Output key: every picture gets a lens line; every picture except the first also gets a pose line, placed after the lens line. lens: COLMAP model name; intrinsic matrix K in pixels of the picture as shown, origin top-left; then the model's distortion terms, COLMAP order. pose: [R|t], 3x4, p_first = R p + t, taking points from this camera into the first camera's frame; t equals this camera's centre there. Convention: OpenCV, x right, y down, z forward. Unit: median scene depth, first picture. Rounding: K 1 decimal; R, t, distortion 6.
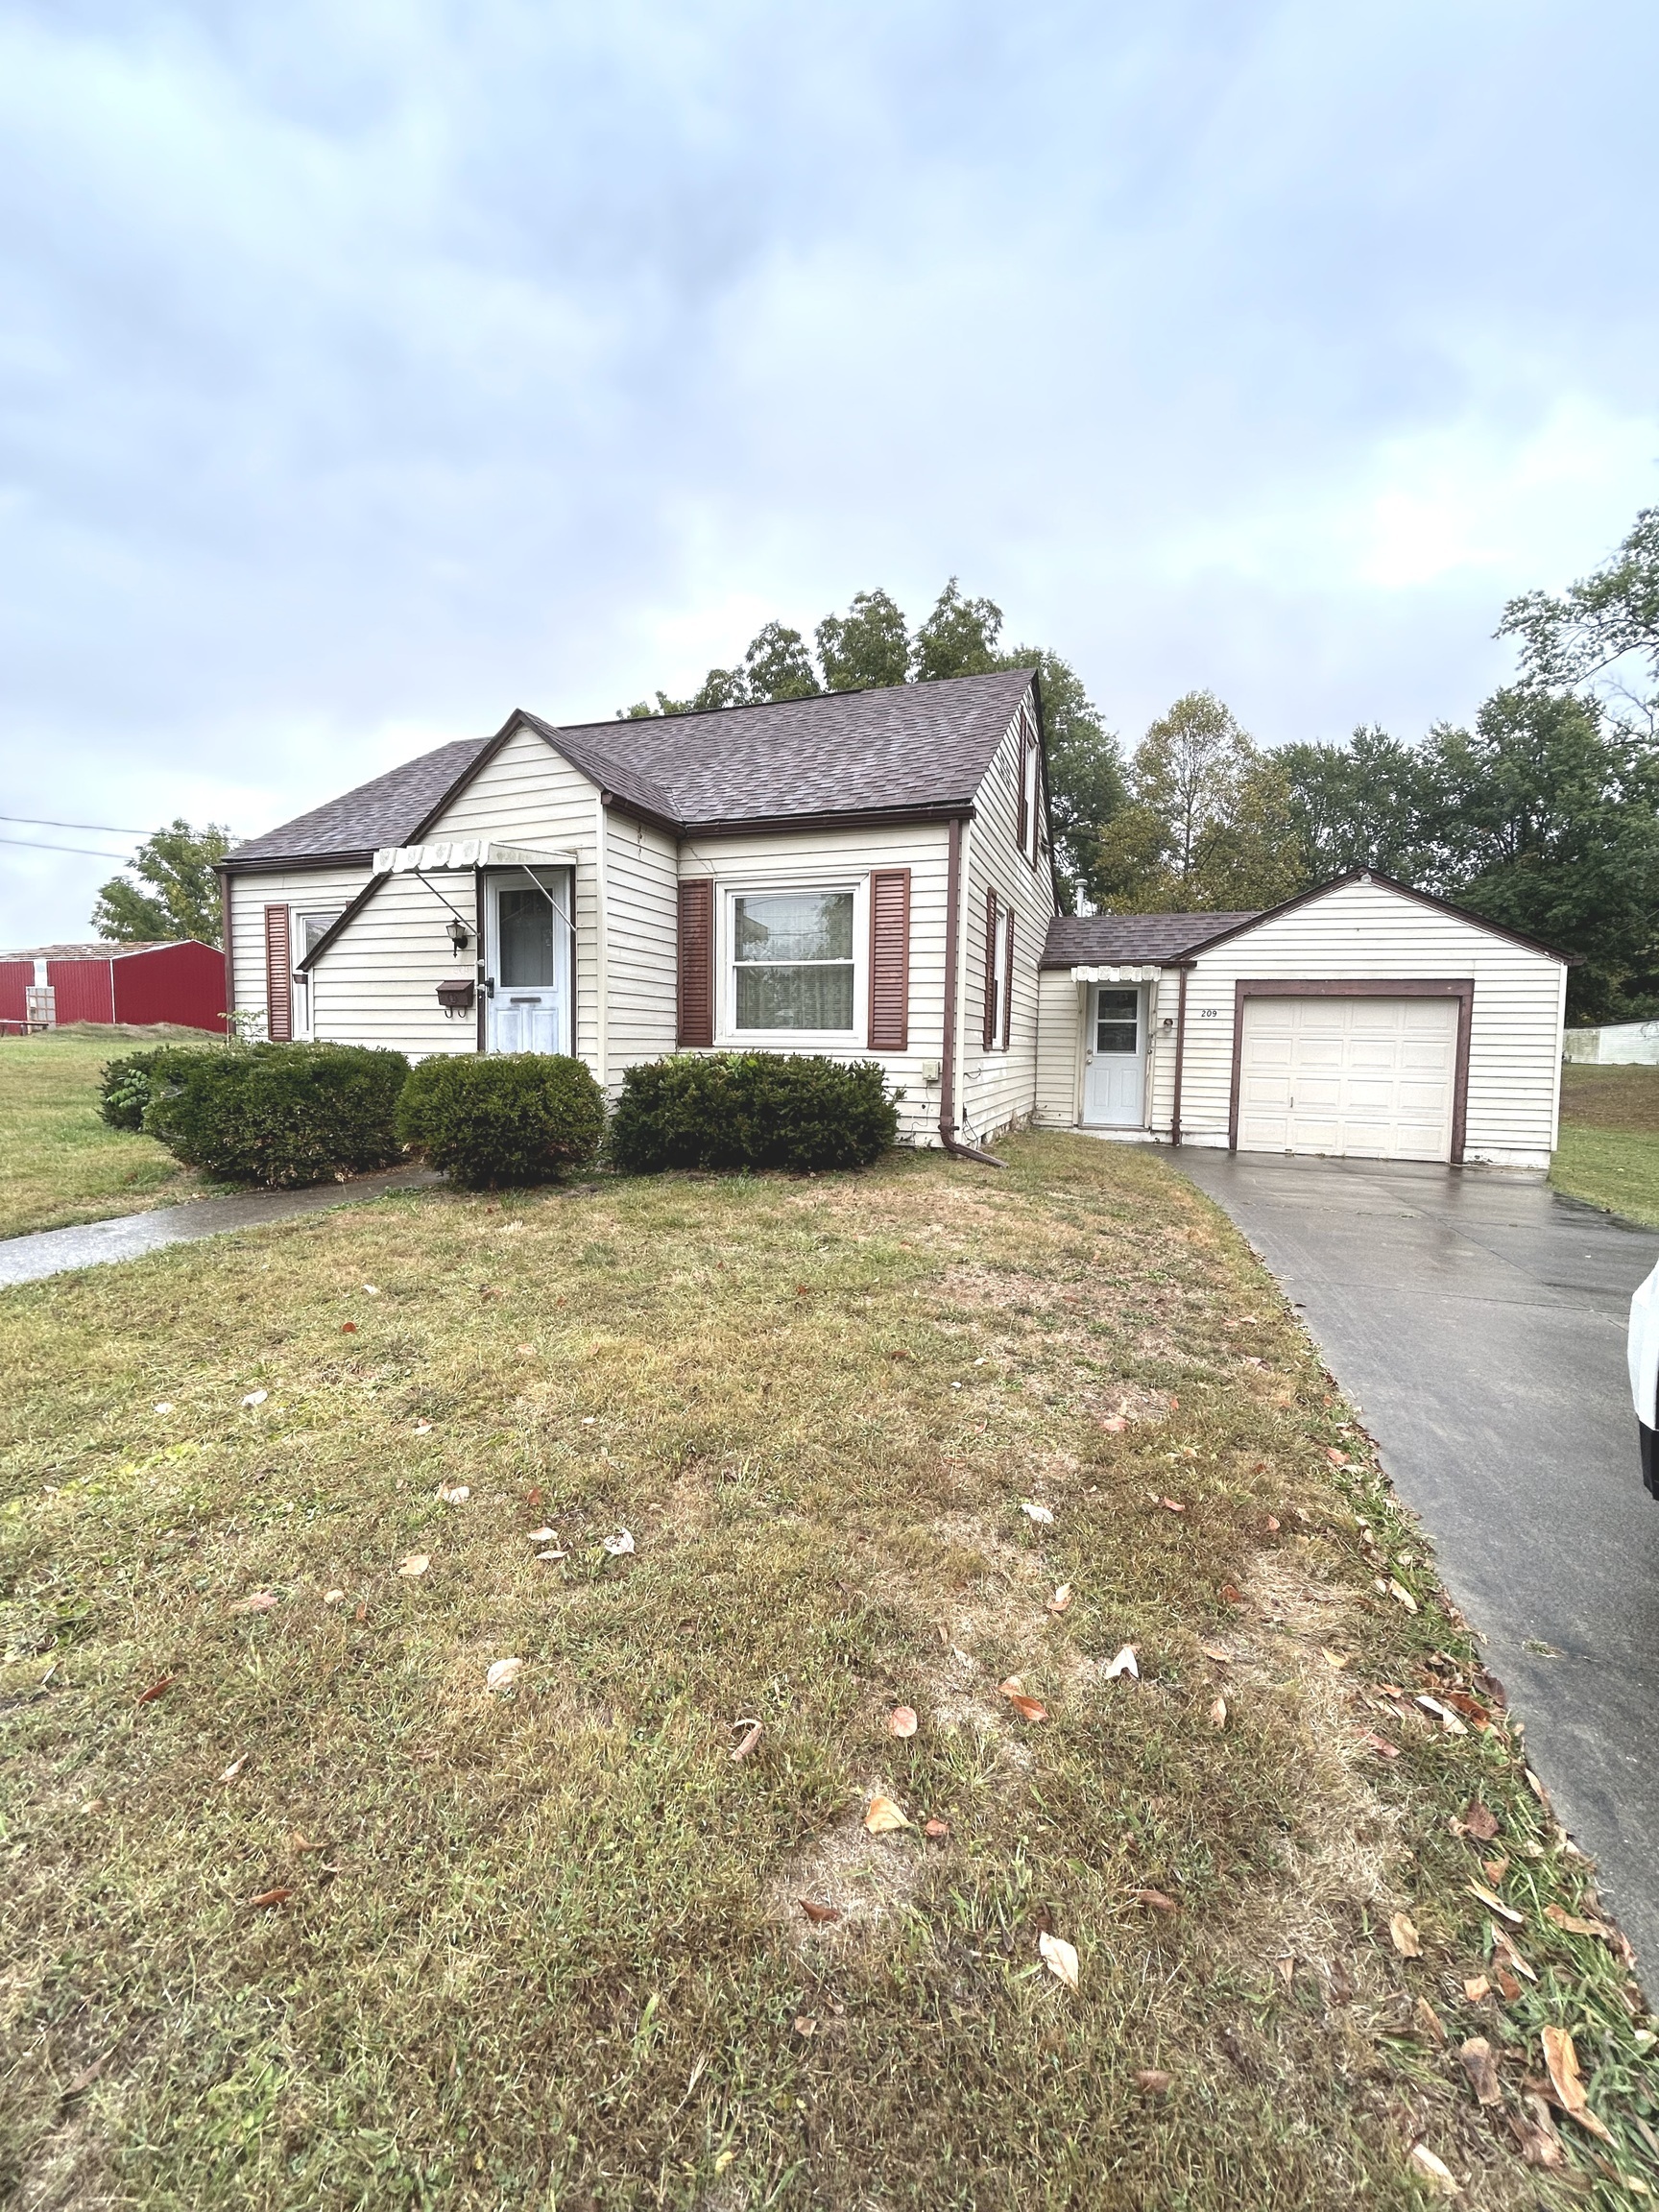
lens RADIAL K [[898.5, 0, 828.9], [0, 898.5, 1103.8], [0, 0, 1]] dist [-0.000925, 0.000389]
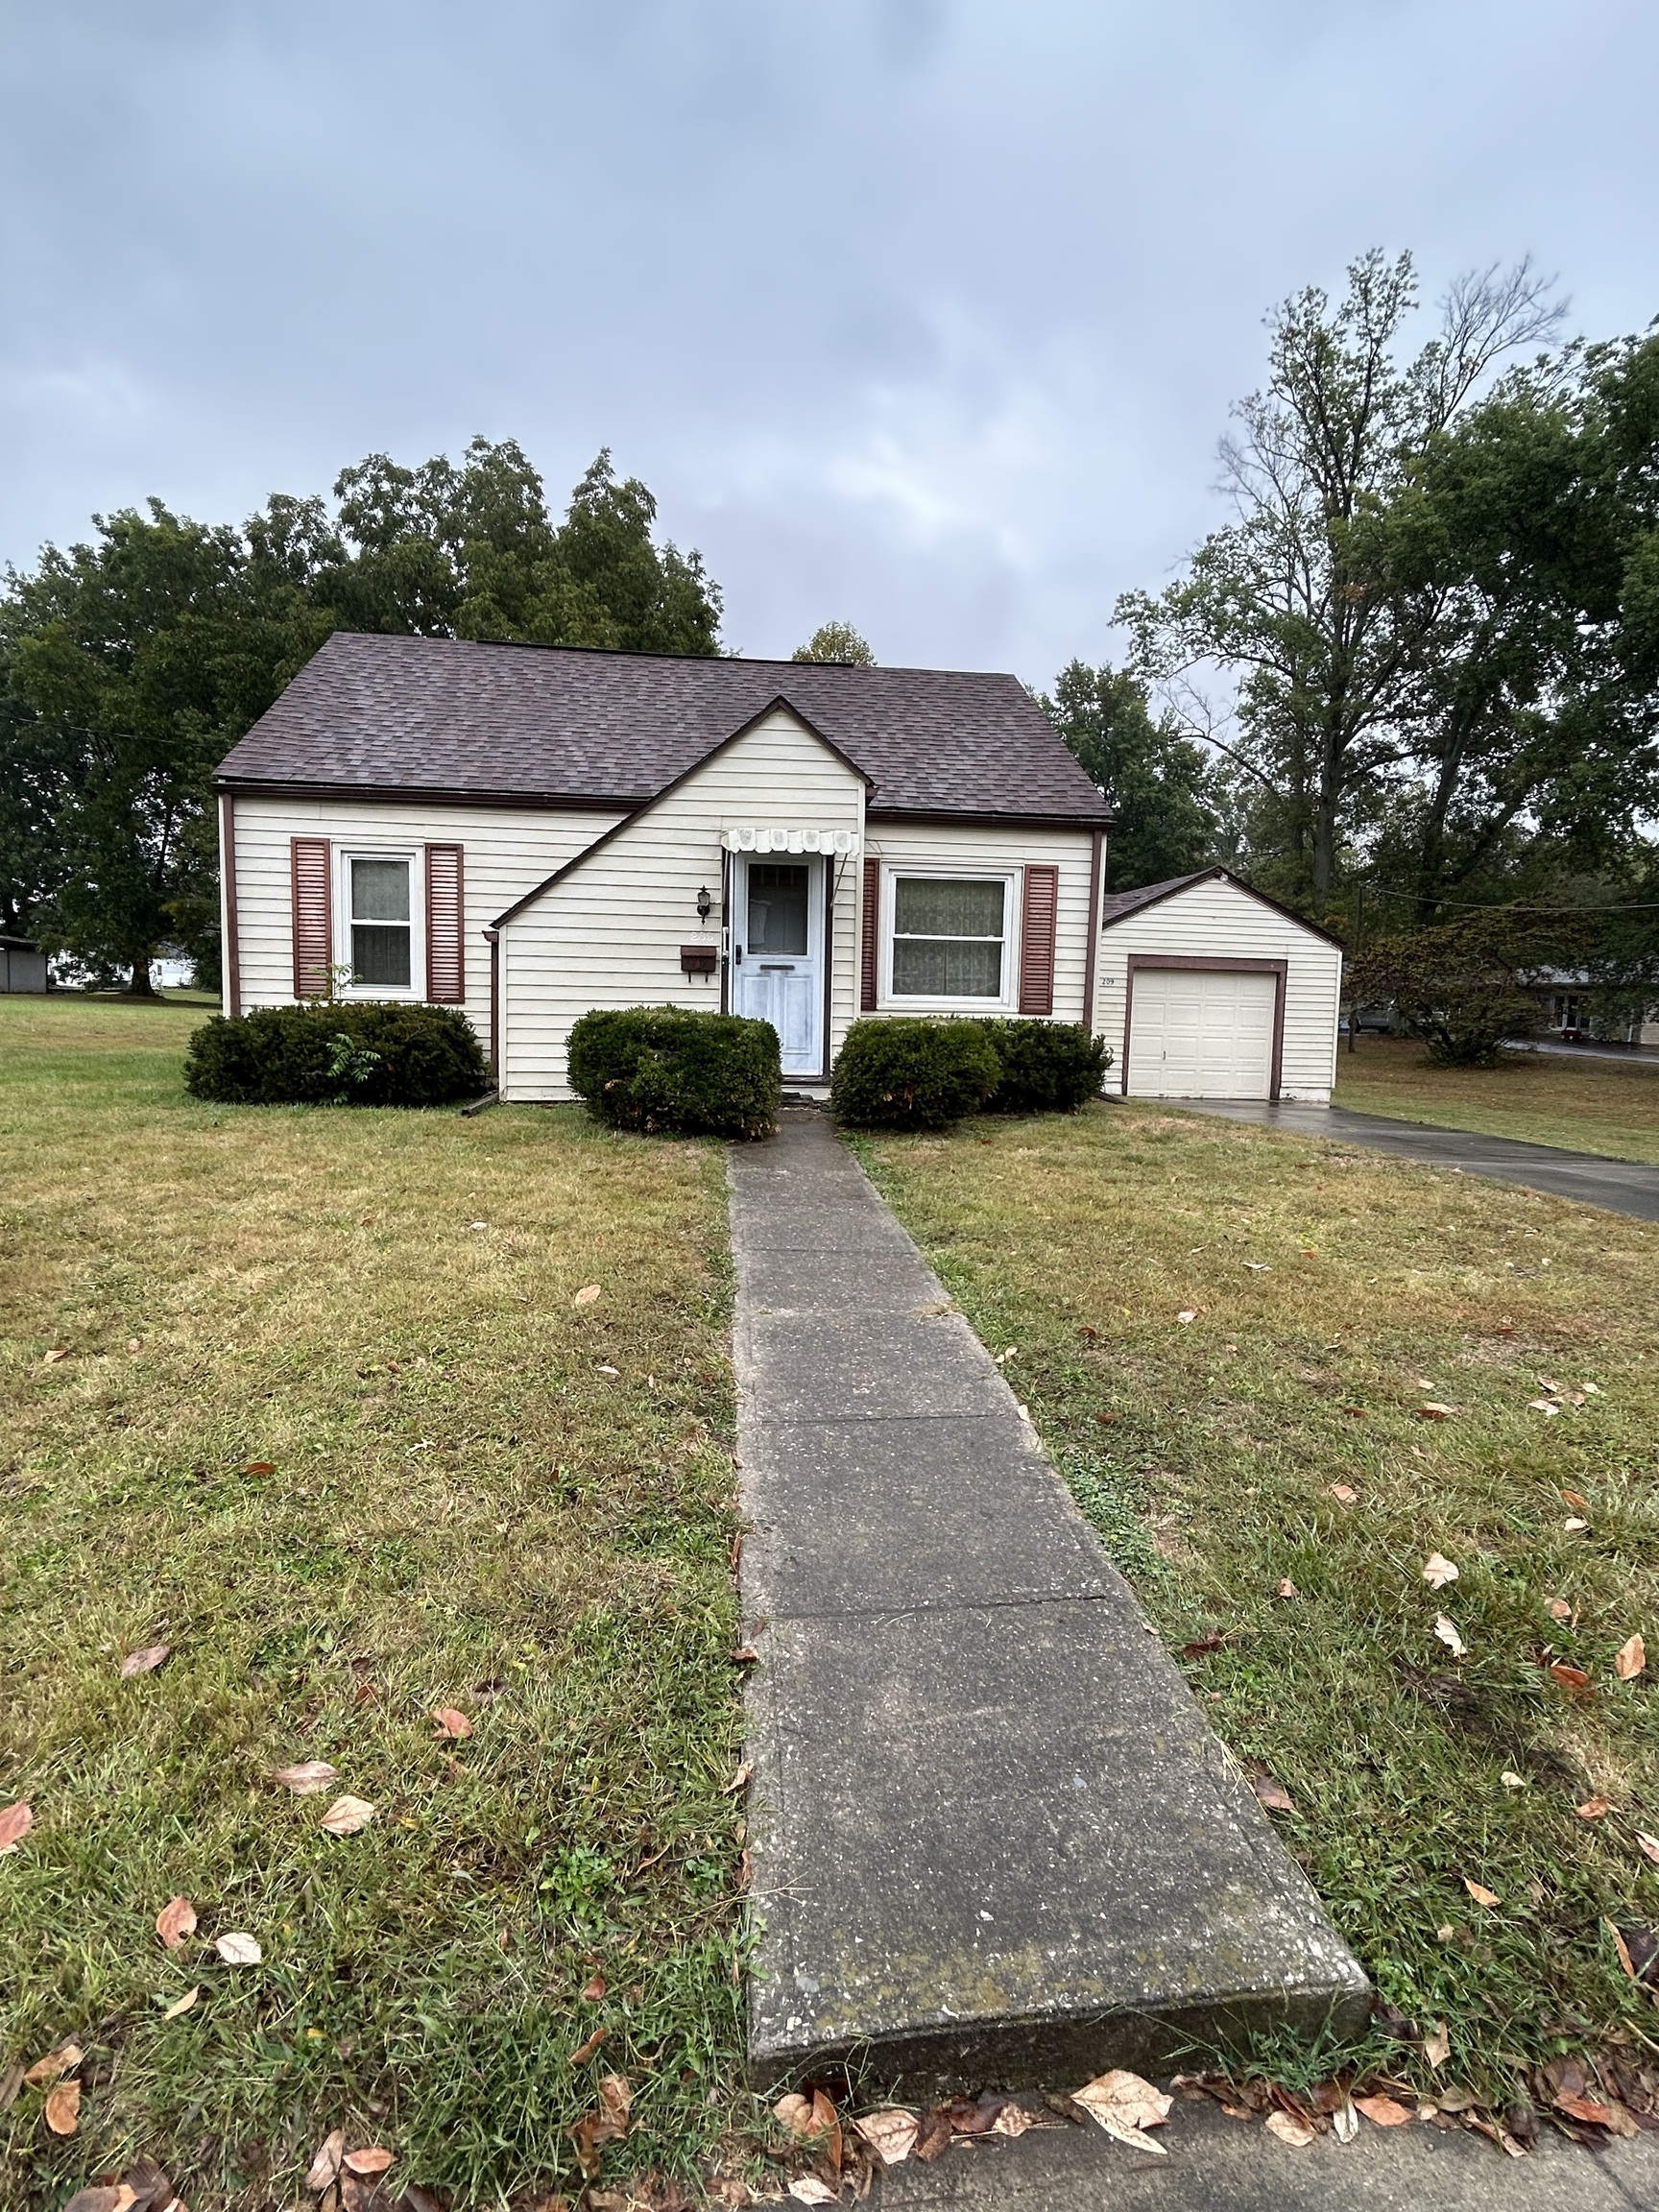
lens RADIAL K [[1100.9, 0, 819.2], [0, 1100.9, 1104.1], [0, 0, 1]] dist [-0.006126, 0.001761]
pose [[0.894457, -0.033439, 0.445902, -0.649118], [0.018774, 0.999129, 0.037268, -0.000101], [-0.446759, -0.024963, 0.894306, -0.149851]]
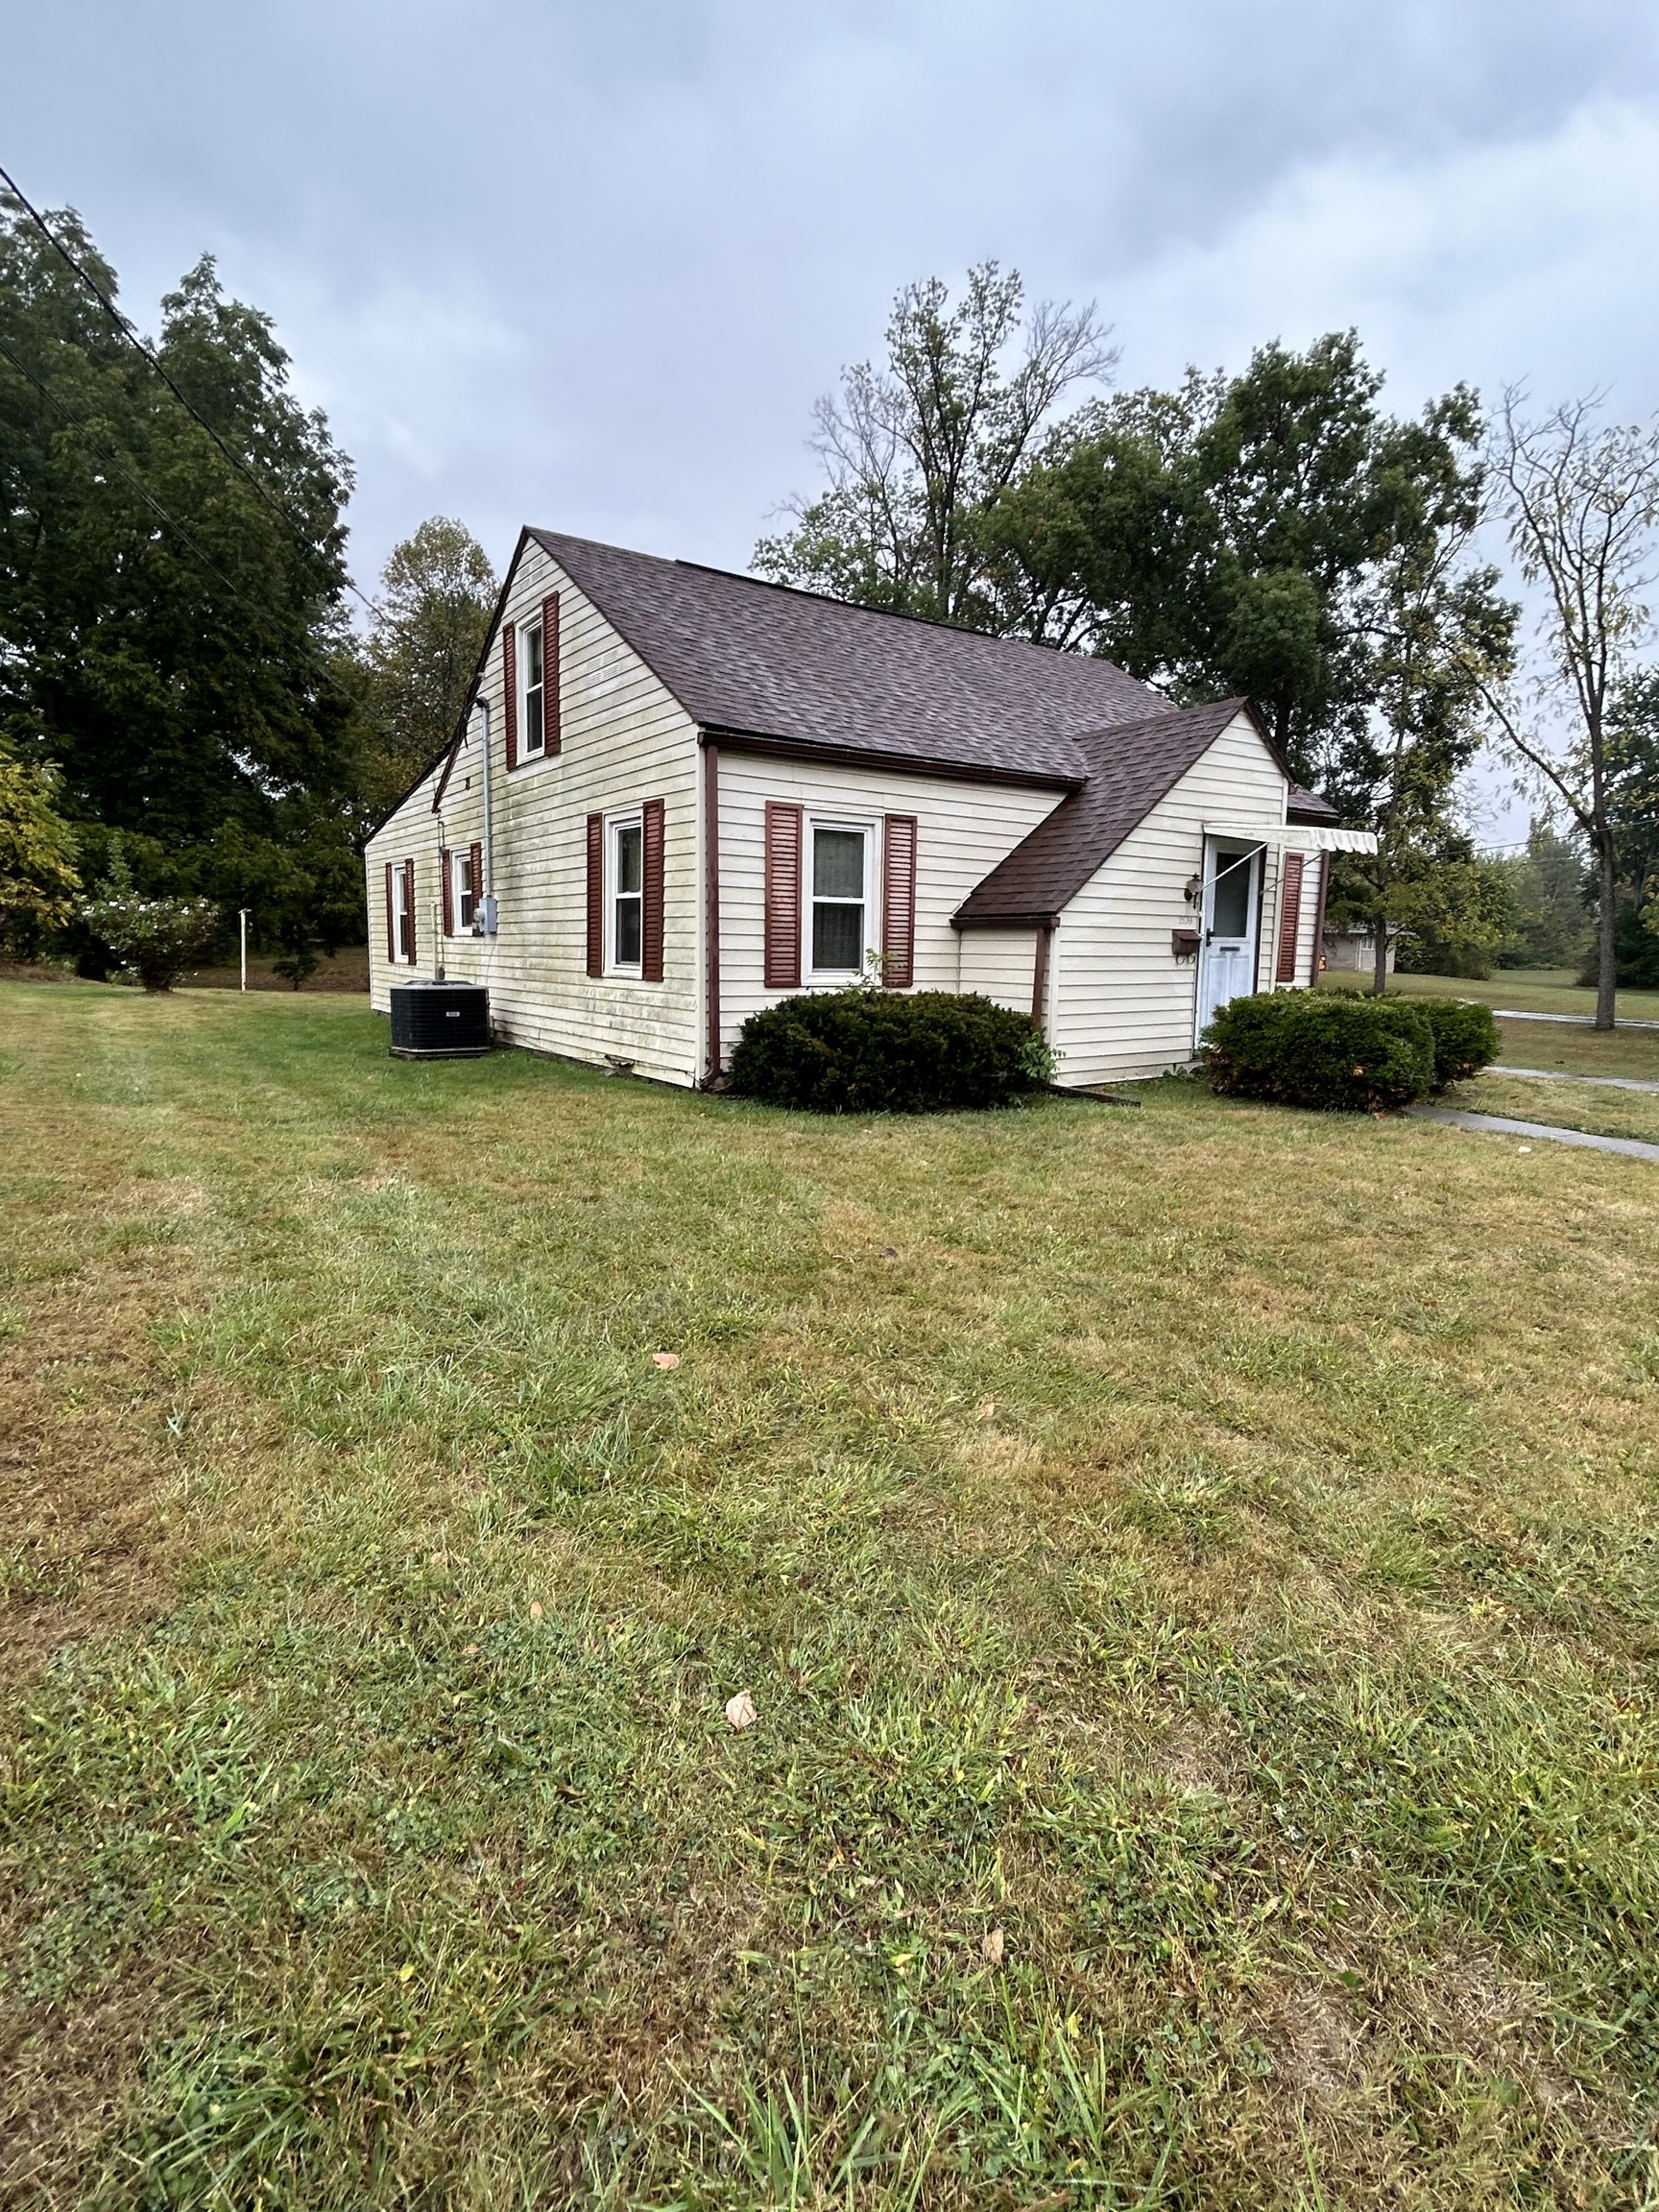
lens RADIAL K [[1100.9, 0, 831.5], [0, 1100.9, 1106.9], [0, 0, 1]] dist [-0.006126, 0.001761]
pose [[0.577263, -0.124946, 0.806942, -1.341911], [0.047378, 0.991684, 0.119659, -0.078566], [-0.815182, -0.030843, 0.578382, 0.428474]]
